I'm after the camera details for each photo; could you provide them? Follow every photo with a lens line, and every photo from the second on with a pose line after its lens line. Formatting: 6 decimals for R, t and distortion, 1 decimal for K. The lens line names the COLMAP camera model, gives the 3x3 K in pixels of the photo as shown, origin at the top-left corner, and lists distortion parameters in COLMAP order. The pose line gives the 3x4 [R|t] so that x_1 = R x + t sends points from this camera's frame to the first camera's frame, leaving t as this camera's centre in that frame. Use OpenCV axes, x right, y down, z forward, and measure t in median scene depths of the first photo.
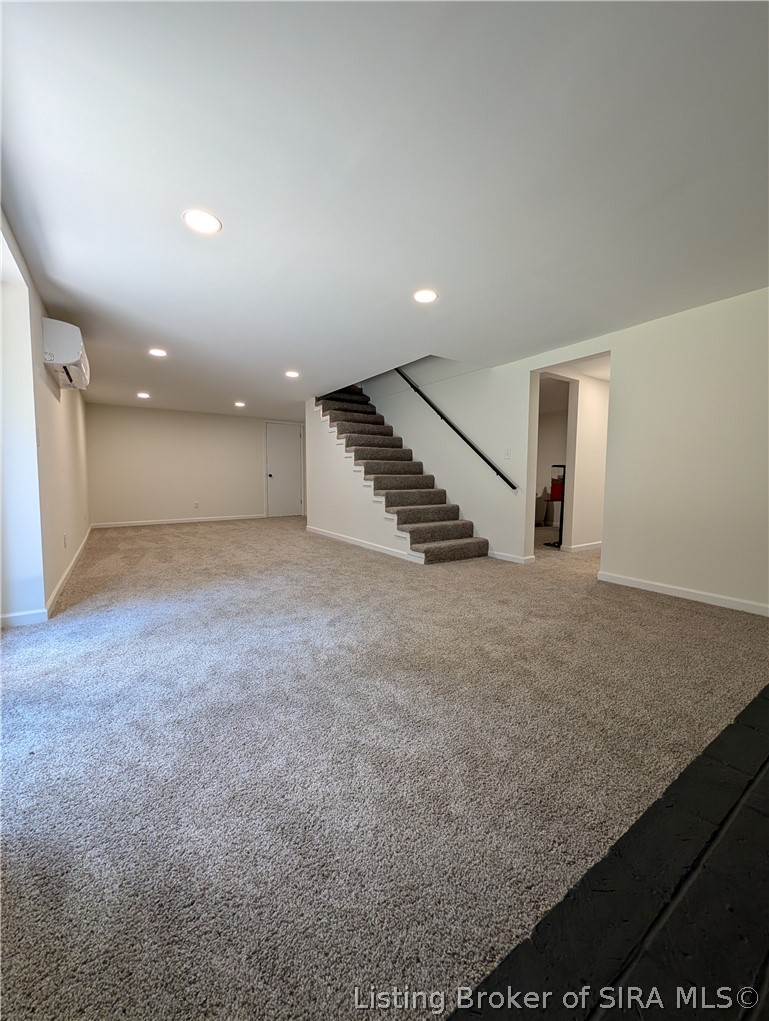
lens RADIAL K [[394.6, 0, 382.5], [0, 394.6, 509.7], [0, 0, 1]] dist [-0.001321, -0.000061]
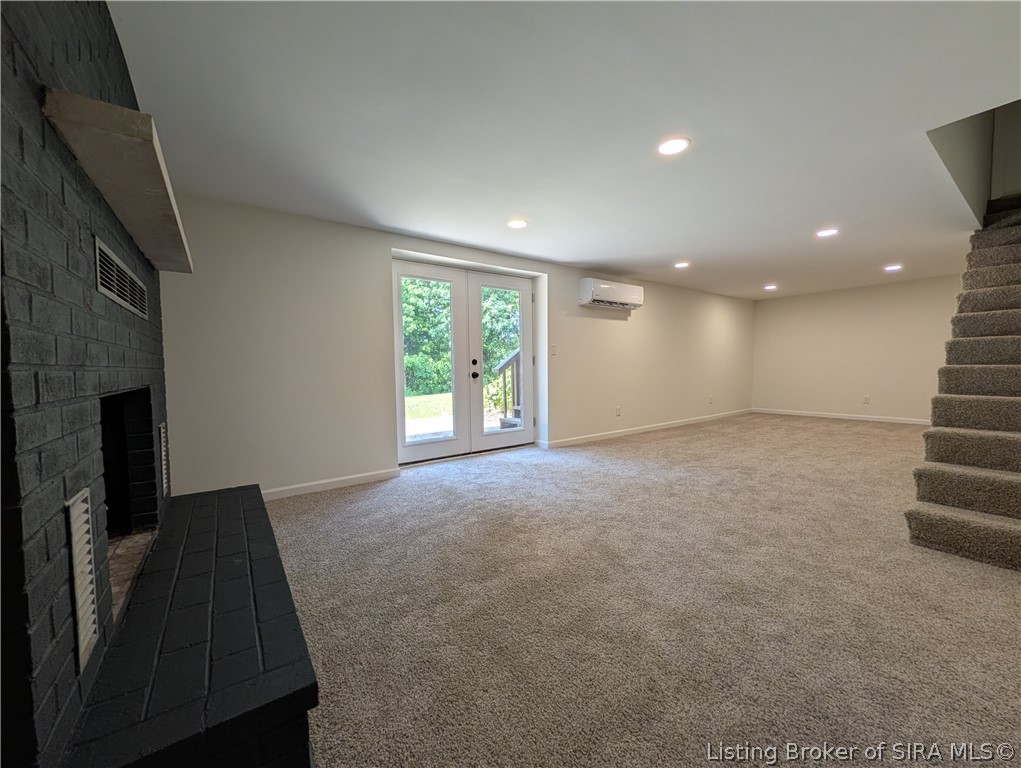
lens RADIAL K [[394.6, 0, 507.2], [0, 394.6, 383.9], [0, 0, 1]] dist [-0.001321, -0.000061]
pose [[0.024608, 0.041654, -0.998829, 0.989907], [-0.068302, 0.996867, 0.039890, -0.084283], [0.997361, 0.067240, 0.027376, 0.742266]]
